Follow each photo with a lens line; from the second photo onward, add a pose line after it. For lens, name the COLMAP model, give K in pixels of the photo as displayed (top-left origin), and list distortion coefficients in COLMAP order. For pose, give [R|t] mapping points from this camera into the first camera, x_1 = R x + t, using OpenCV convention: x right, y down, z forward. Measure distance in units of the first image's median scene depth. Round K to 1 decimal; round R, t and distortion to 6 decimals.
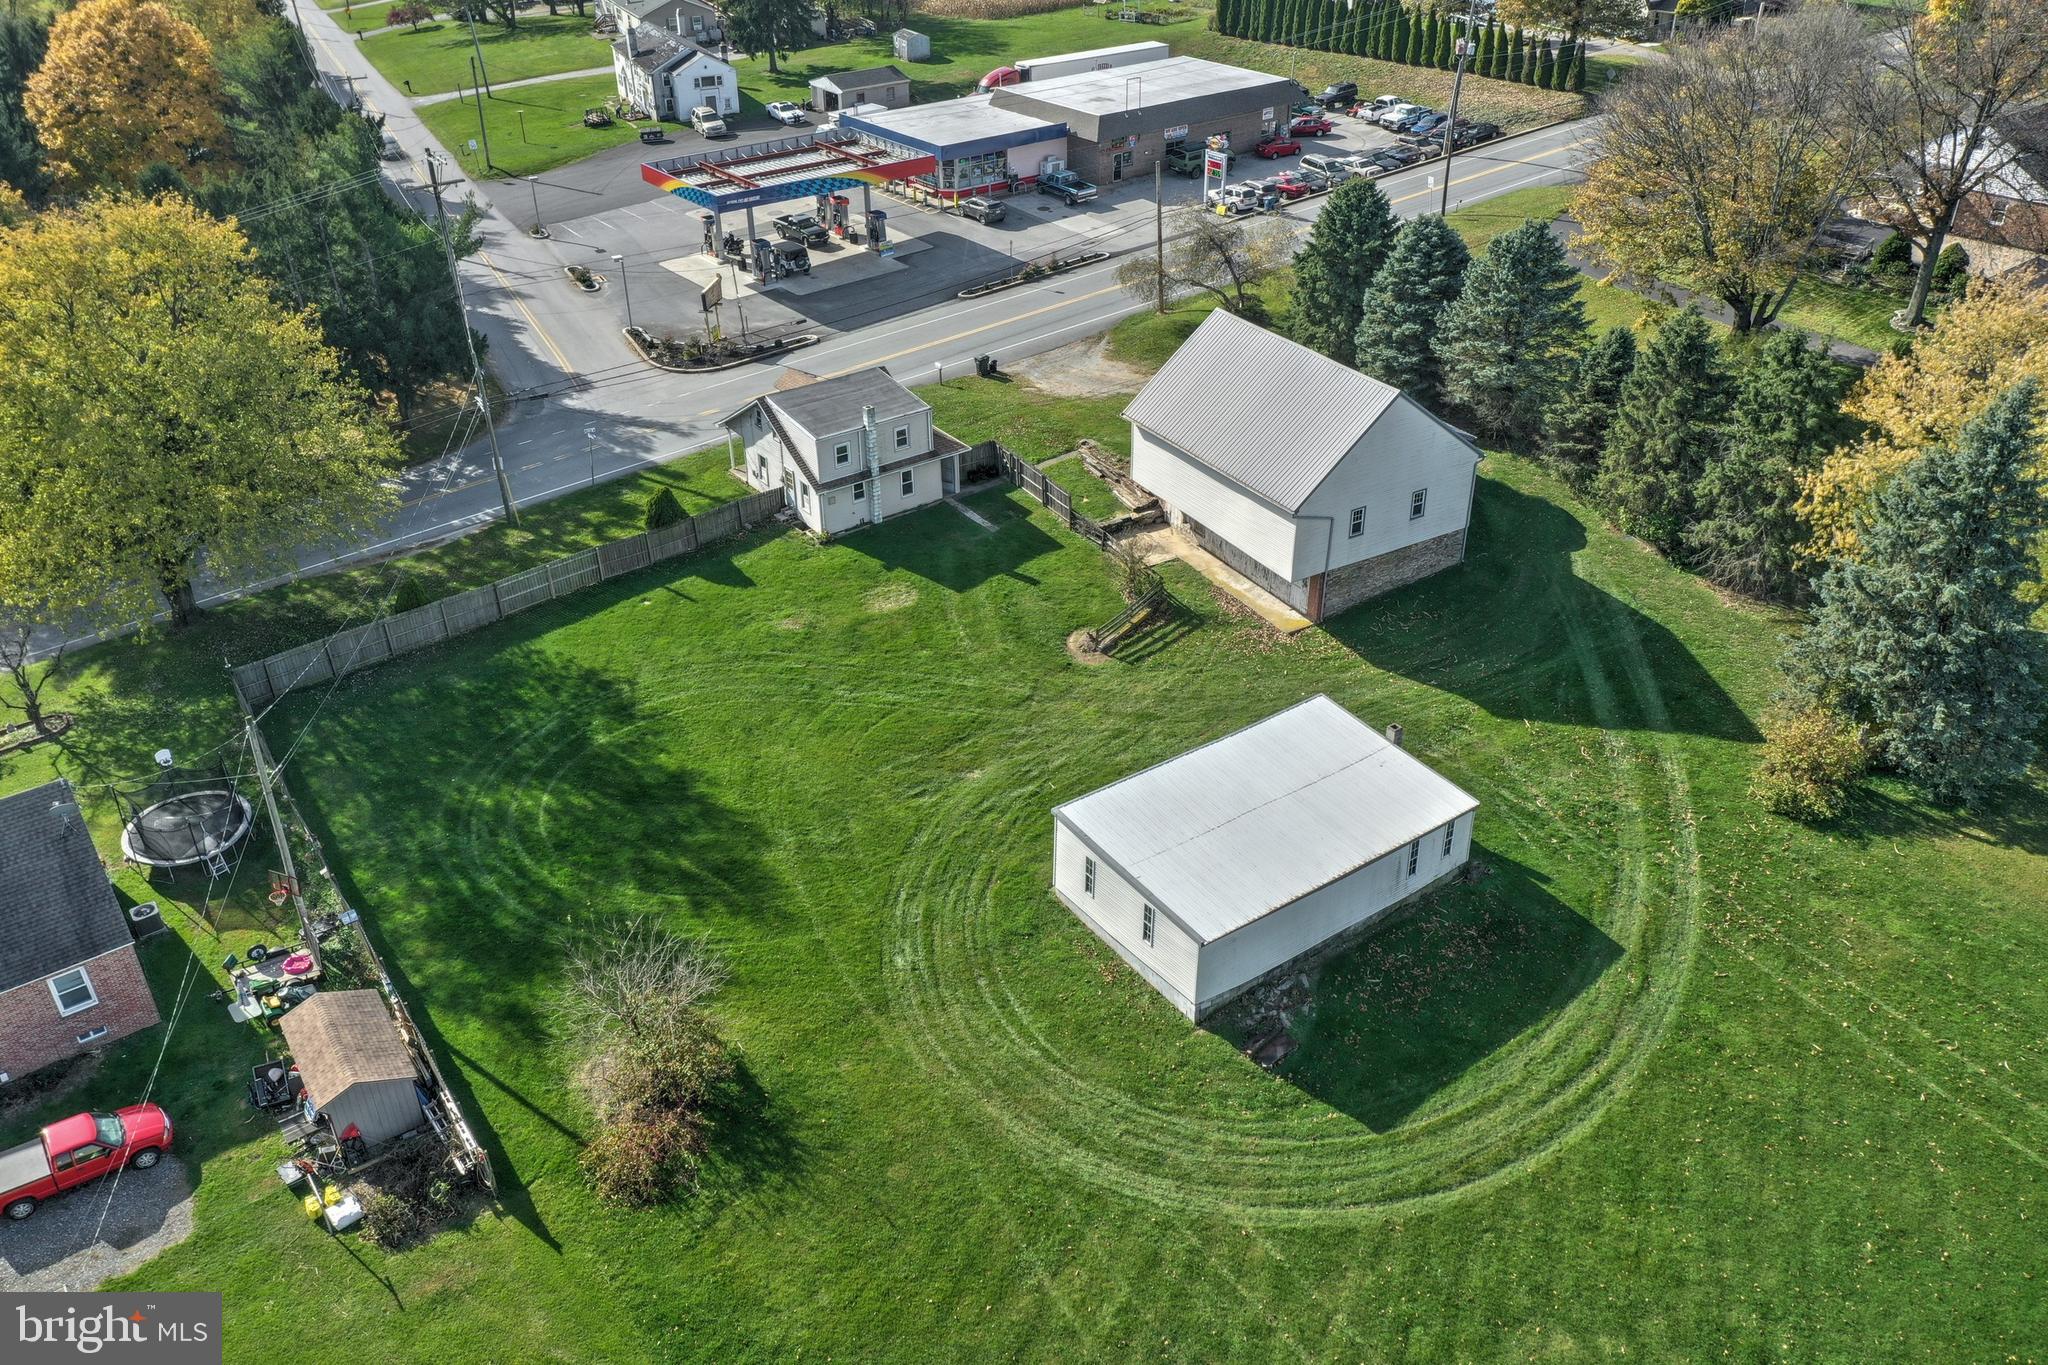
lens RADIAL K [[1656.0, 0, 1022.2], [0, 1656.0, 708.0], [0, 0, 1]] dist [0.003951, 0.010060]
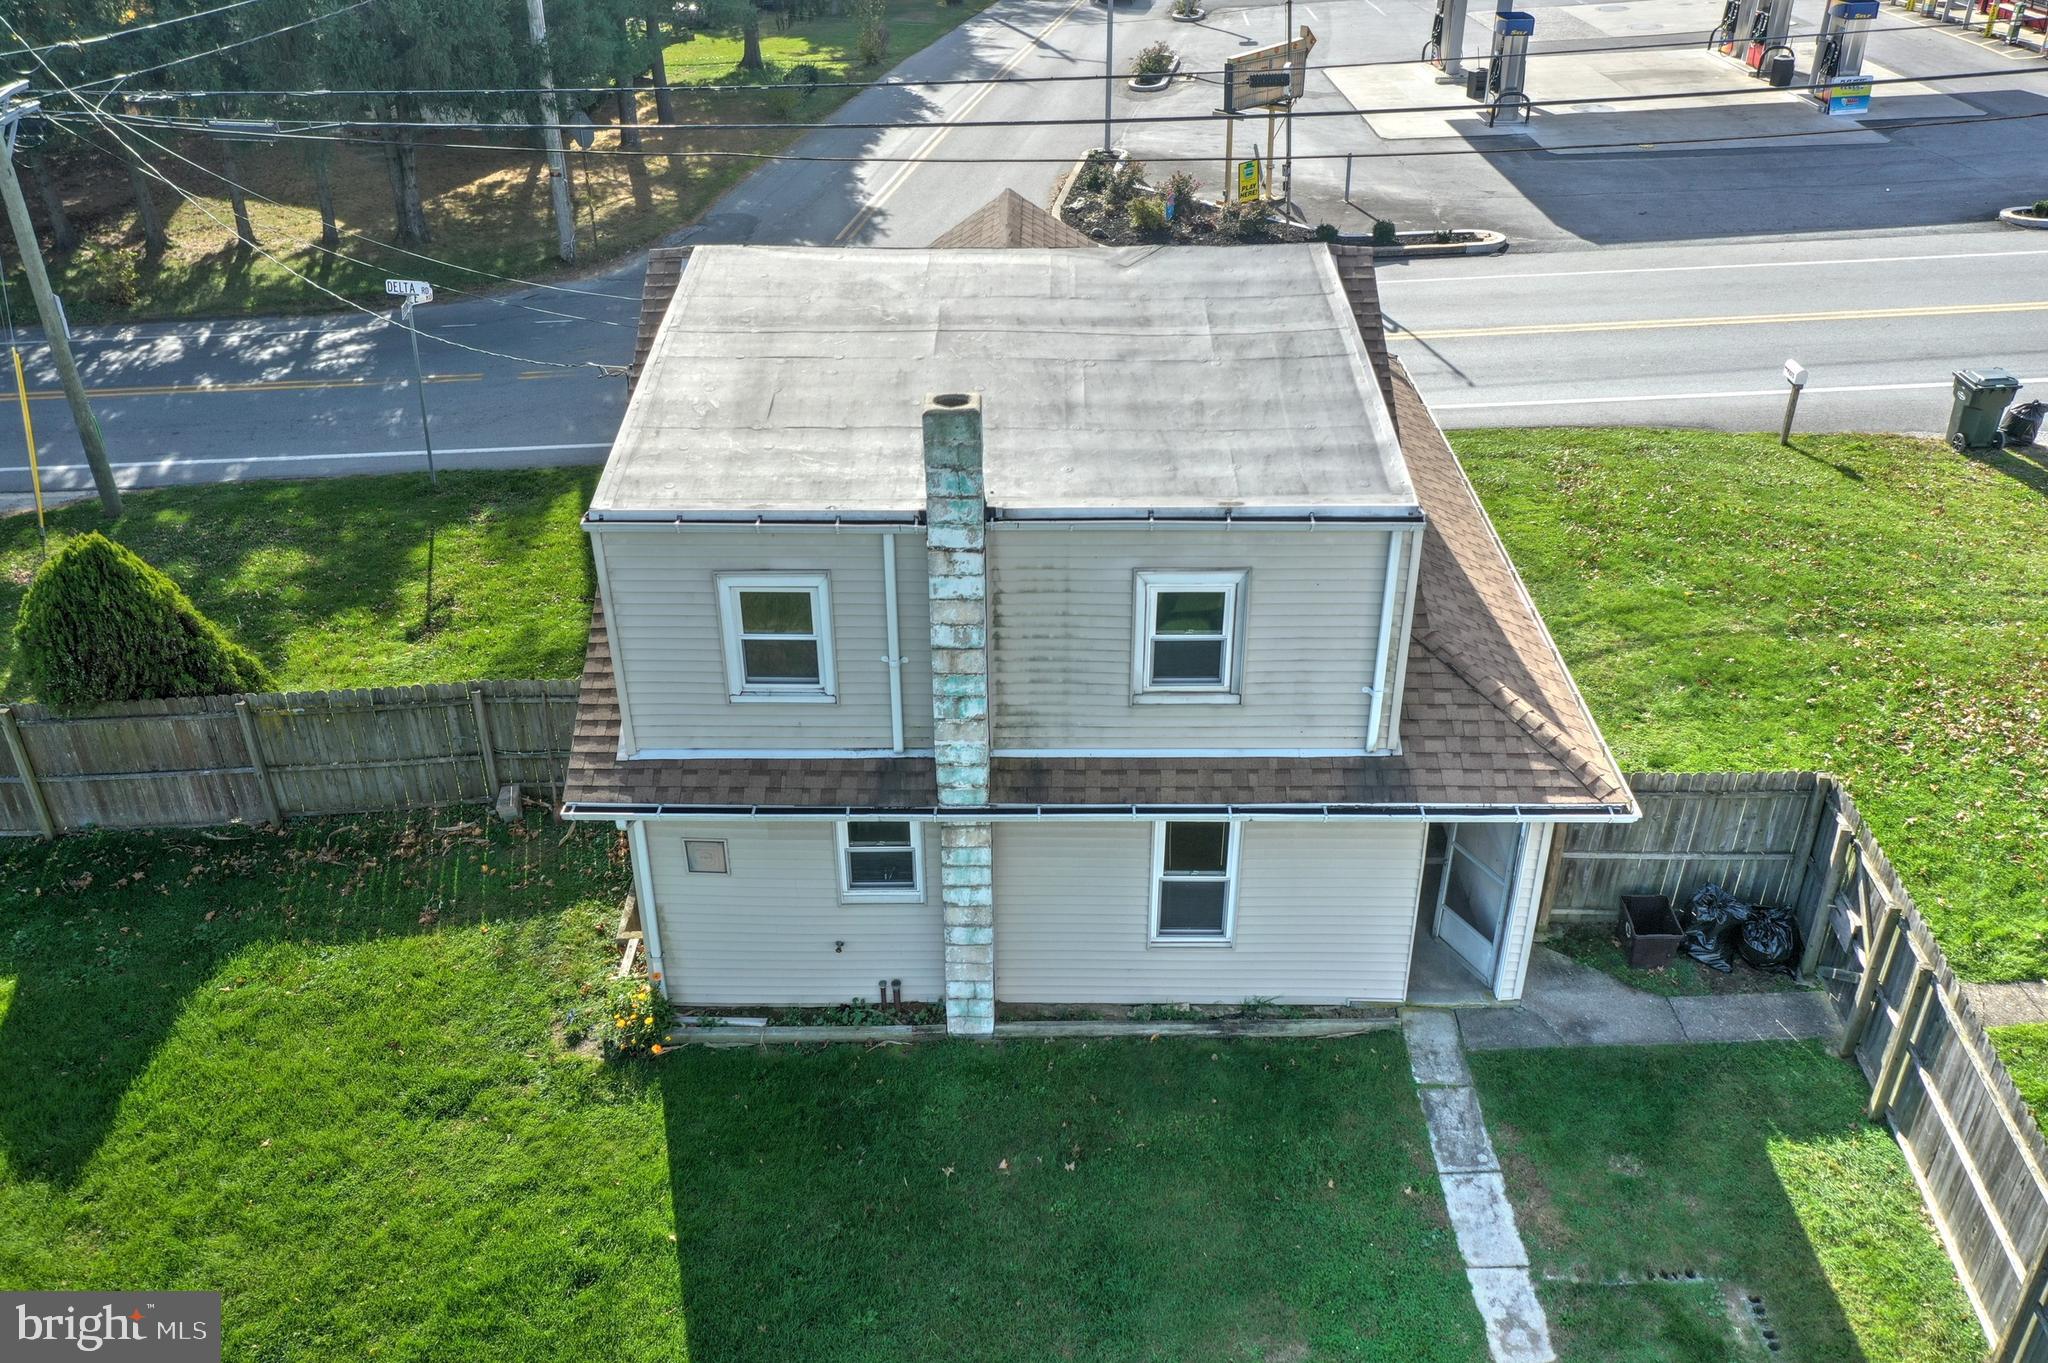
lens RADIAL K [[1656.0, 0, 1022.2], [0, 1656.0, 707.0], [0, 0, 1]] dist [0.003951, 0.010060]
pose [[0.810273, 0.315762, -0.493713, -0.002644], [-0.317254, 0.944658, 0.083499, -0.160738], [0.492755, 0.088975, 0.865607, 0.827041]]
